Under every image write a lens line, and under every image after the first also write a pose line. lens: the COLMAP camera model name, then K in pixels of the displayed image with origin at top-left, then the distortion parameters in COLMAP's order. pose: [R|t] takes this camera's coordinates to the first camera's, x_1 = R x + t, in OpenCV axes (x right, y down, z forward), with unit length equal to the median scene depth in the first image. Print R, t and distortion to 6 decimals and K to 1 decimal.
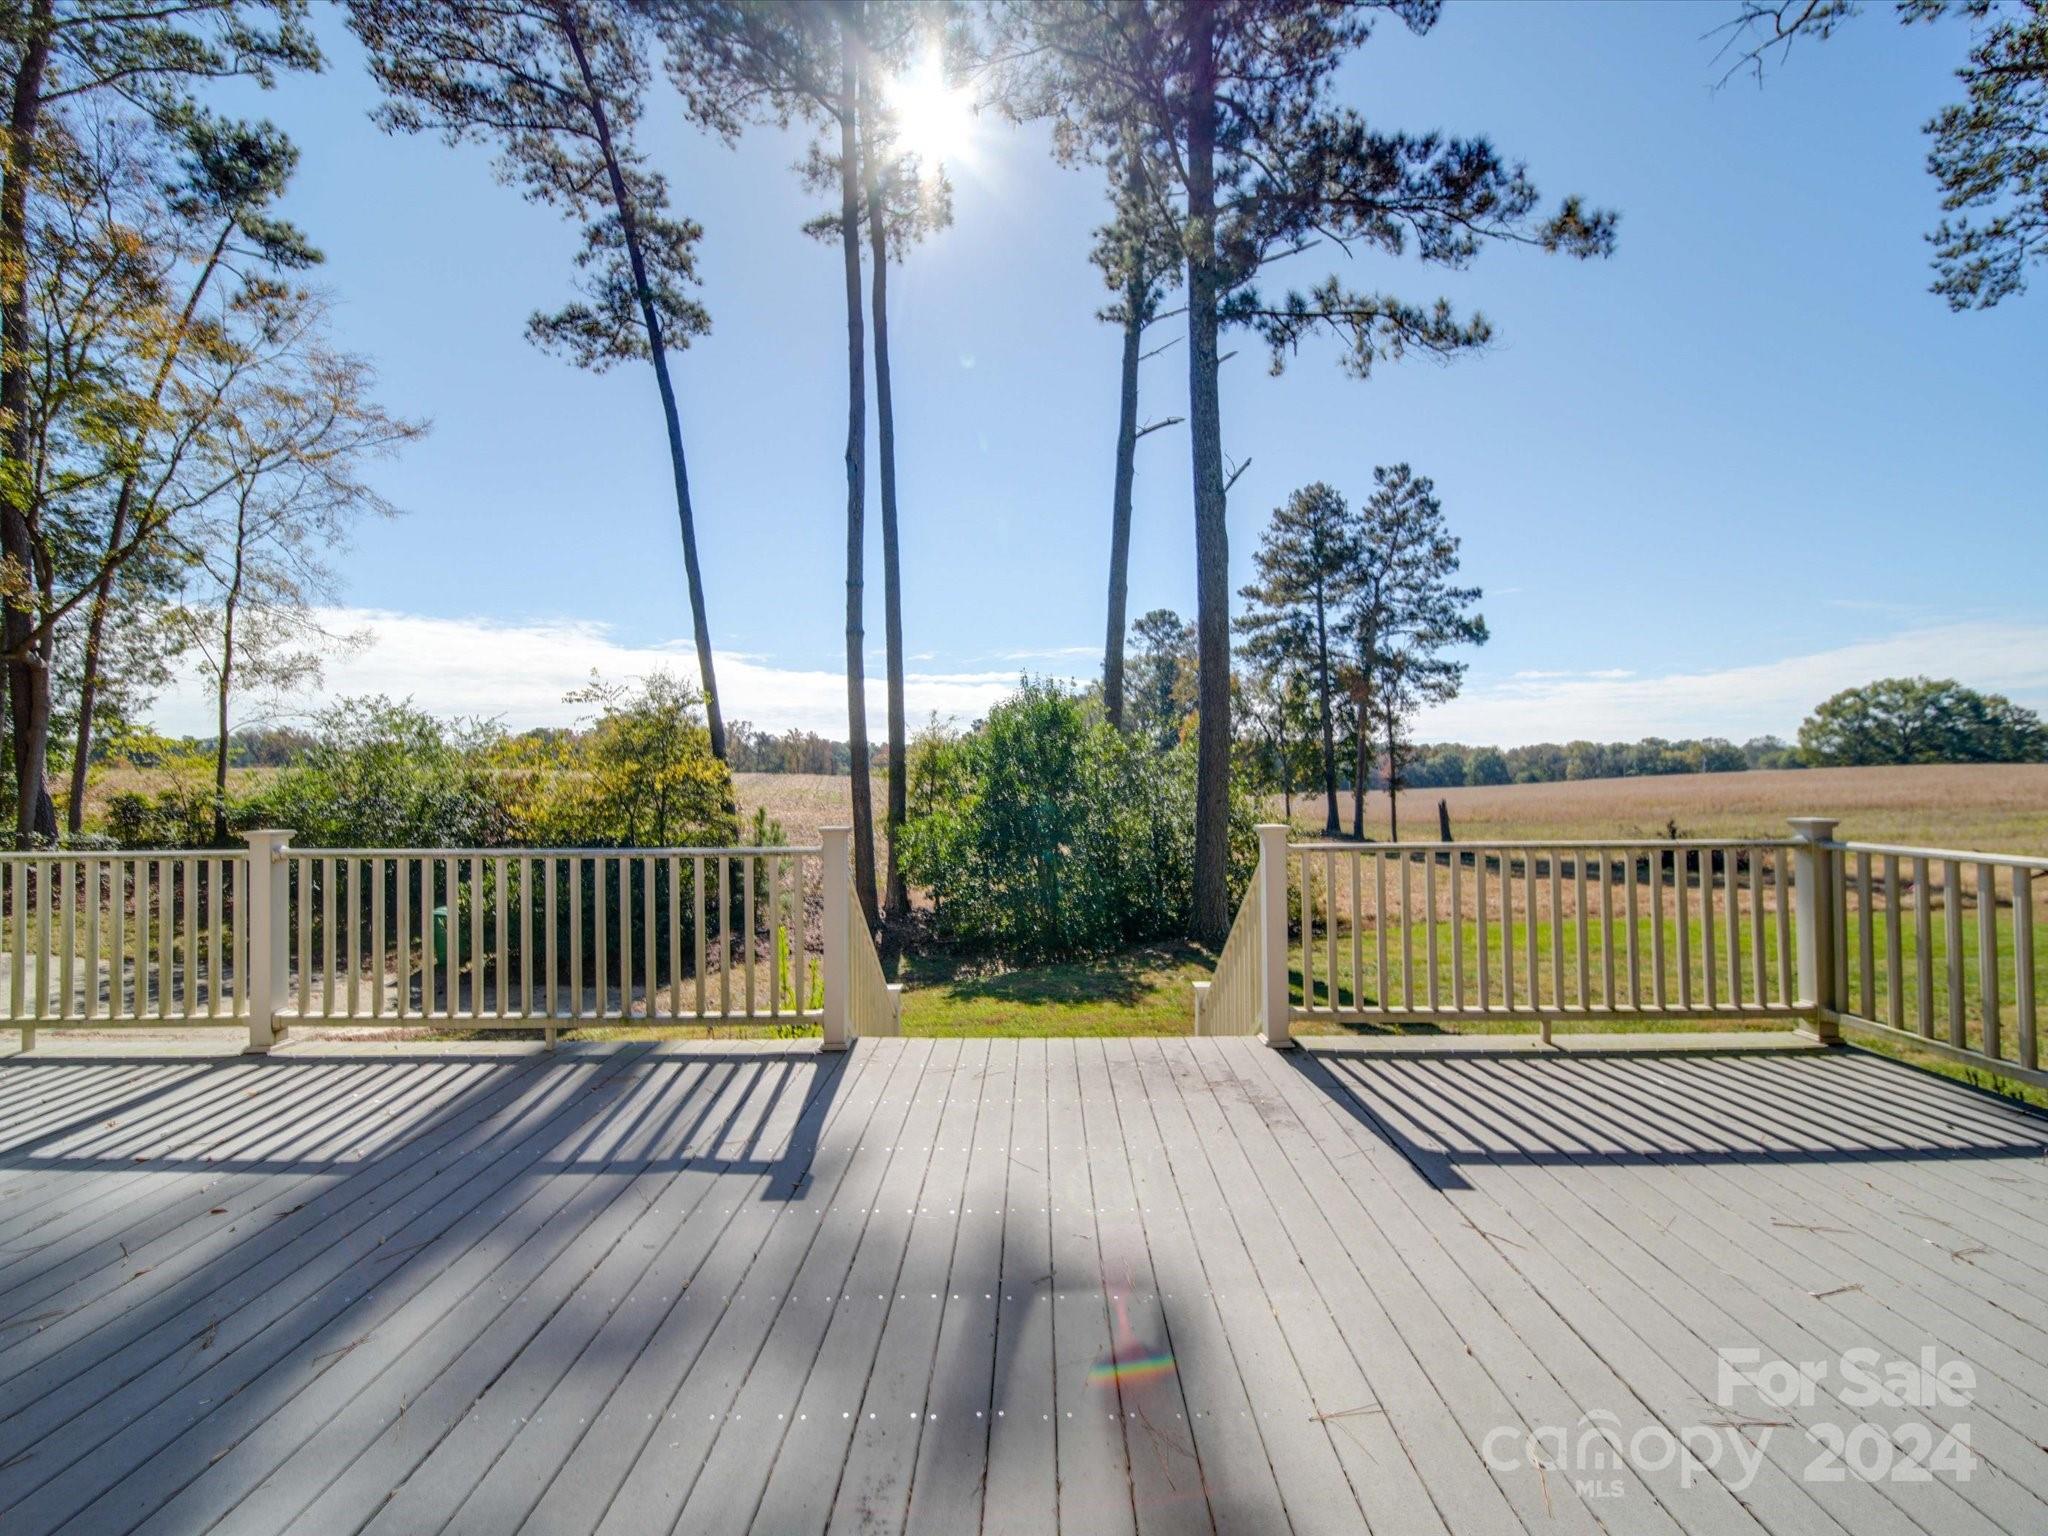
lens RADIAL K [[813.4, 0, 1032.2], [0, 813.4, 767.7], [0, 0, 1]] dist [0.003162, -0.002400]
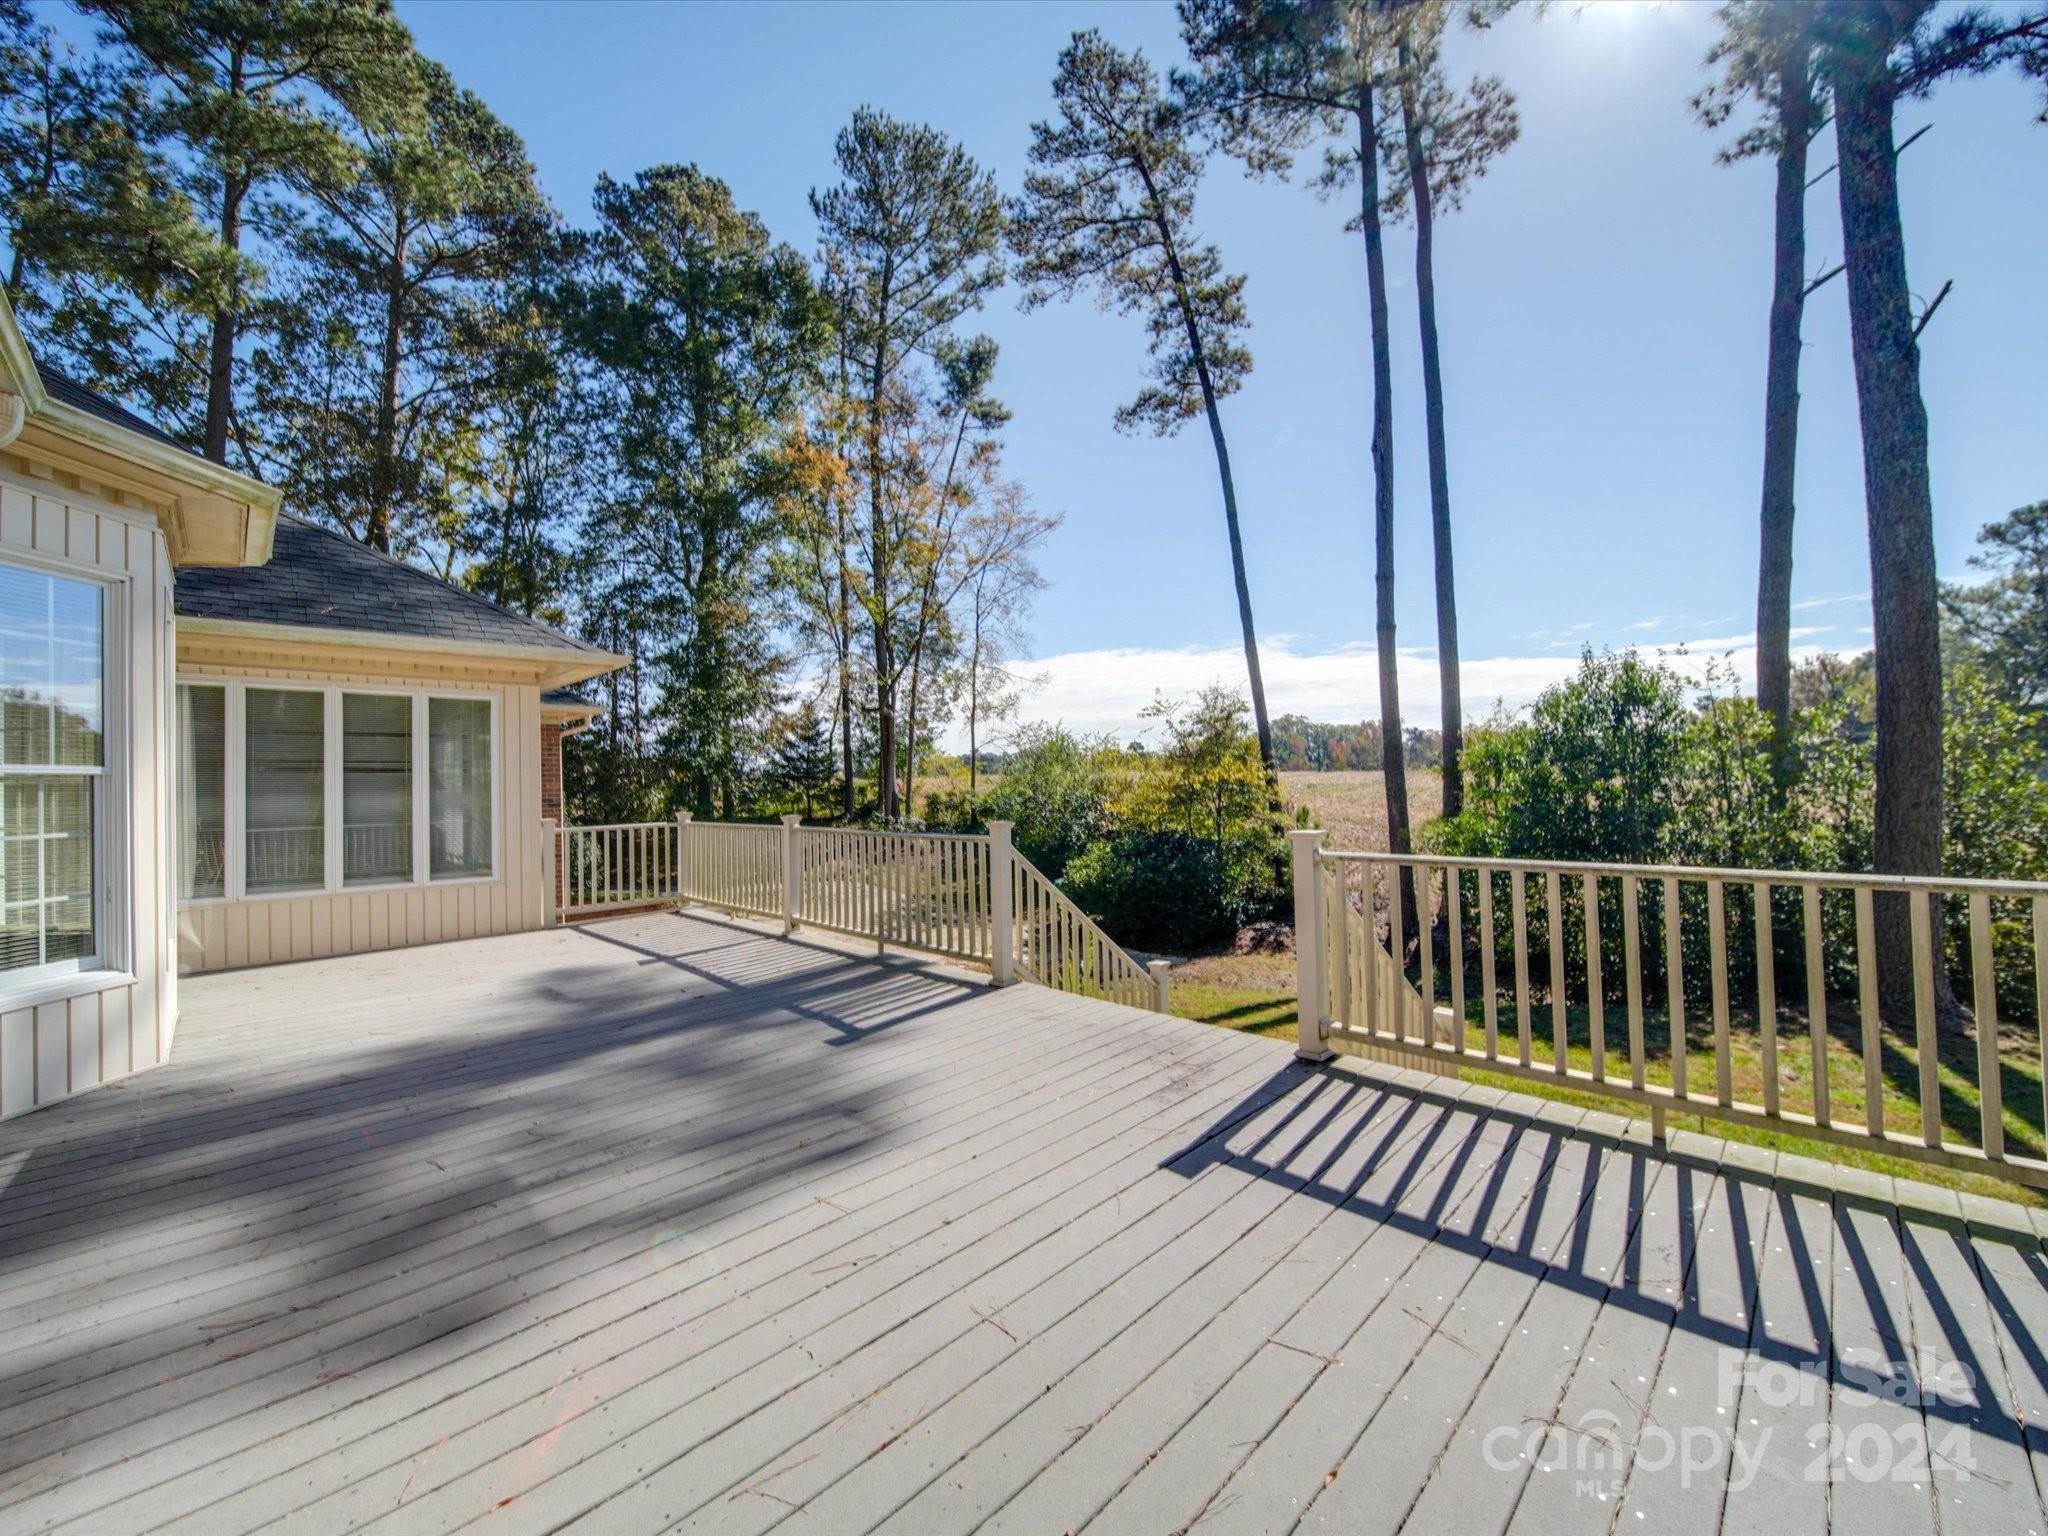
lens RADIAL K [[813.4, 0, 1038.1], [0, 813.4, 764.1], [0, 0, 1]] dist [0.003162, -0.002400]
pose [[0.716030, -0.023700, -0.697667, 0.149831], [0.022484, 0.999688, -0.010885, -0.001277], [0.697707, -0.007892, 0.716340, 0.014997]]
